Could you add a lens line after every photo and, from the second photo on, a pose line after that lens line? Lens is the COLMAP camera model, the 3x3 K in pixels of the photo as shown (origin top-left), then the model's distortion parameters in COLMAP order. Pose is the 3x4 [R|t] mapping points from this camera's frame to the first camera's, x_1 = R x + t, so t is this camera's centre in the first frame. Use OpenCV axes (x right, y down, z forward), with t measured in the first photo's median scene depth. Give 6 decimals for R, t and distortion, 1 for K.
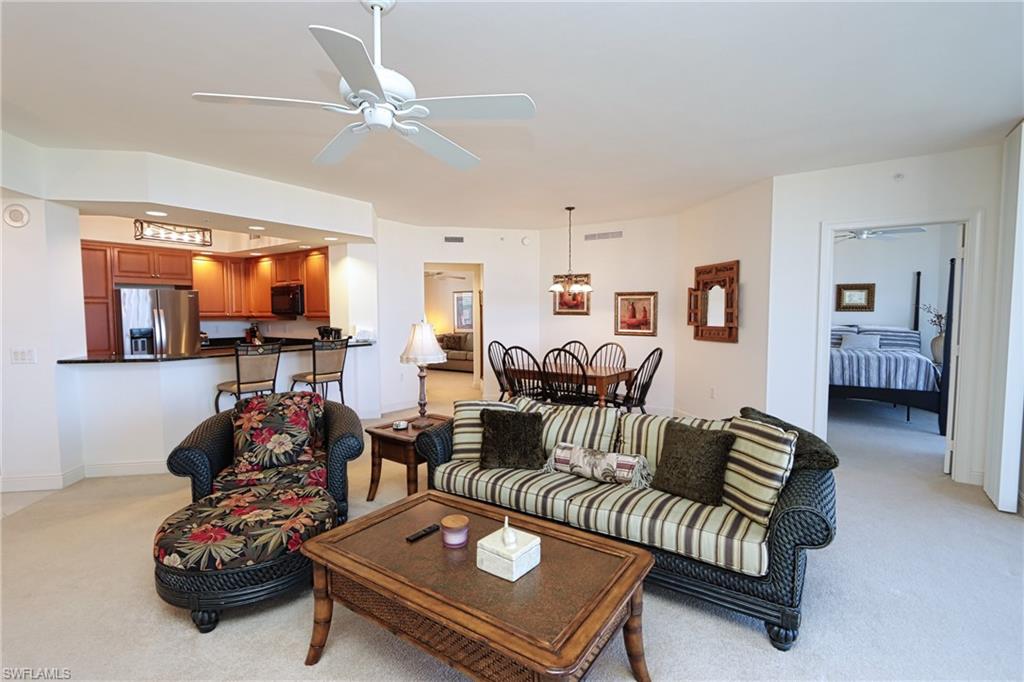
lens RADIAL K [[474.1, 0, 507.7], [0, 474.1, 341.5], [0, 0, 1]] dist [-0.015004, 0.000721]
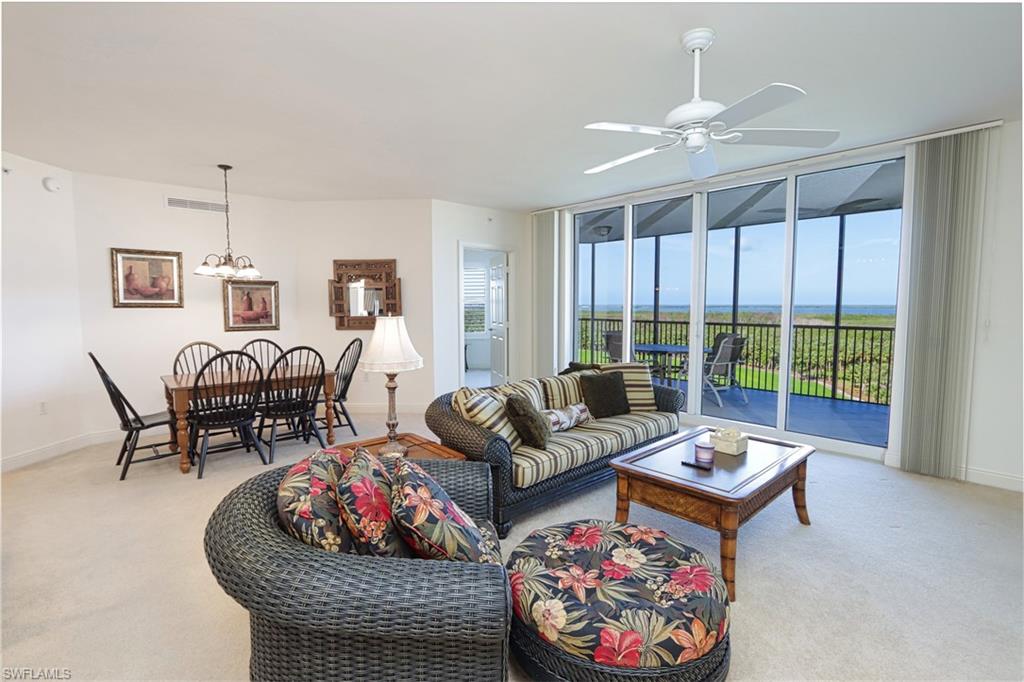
lens RADIAL K [[474.1, 0, 507.7], [0, 474.1, 341.5], [0, 0, 1]] dist [-0.015004, 0.000721]
pose [[0.222030, -0.075541, 0.972109, -0.478536], [0.062247, 0.996059, 0.063185, -0.018926], [-0.973051, 0.046482, 0.225857, 0.365227]]
